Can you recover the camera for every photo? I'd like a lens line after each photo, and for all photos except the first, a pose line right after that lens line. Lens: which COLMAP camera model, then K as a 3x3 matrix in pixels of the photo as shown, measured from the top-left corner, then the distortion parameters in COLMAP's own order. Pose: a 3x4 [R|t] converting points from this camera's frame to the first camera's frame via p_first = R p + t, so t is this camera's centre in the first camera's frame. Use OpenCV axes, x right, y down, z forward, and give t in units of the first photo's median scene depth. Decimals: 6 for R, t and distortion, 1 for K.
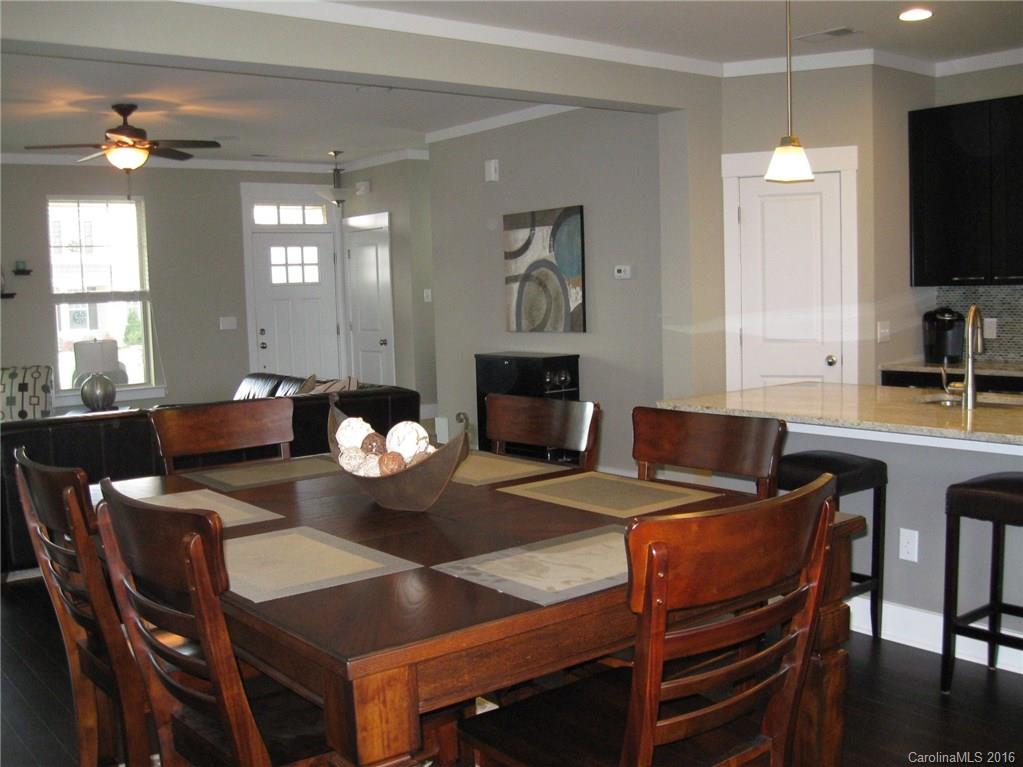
lens RADIAL K [[1052.2, 0, 511.5], [0, 1052.2, 383.5], [0, 0, 1]] dist [-0.110002, -0.002659]
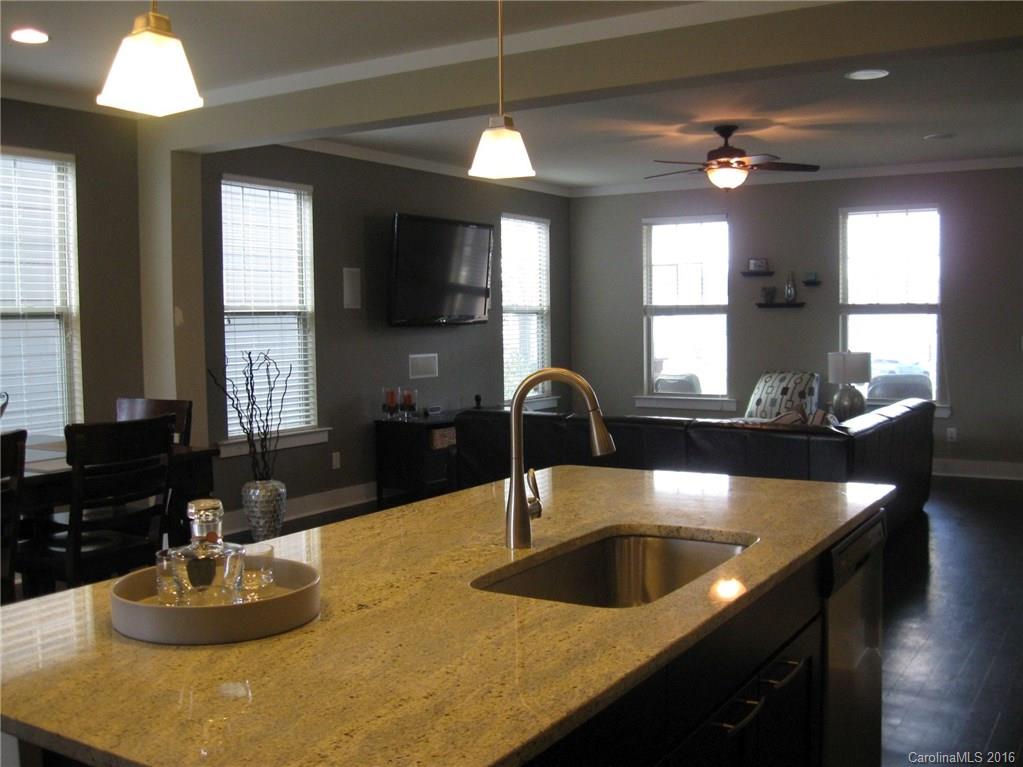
lens RADIAL K [[1052.2, 0, 511.5], [0, 1052.2, 383.5], [0, 0, 1]] dist [-0.110002, -0.002659]
pose [[0.346601, 0.084052, -0.934239, 0.547248], [-0.081249, 0.994924, 0.059368, -0.056546], [0.934487, 0.055329, 0.351671, 0.432120]]
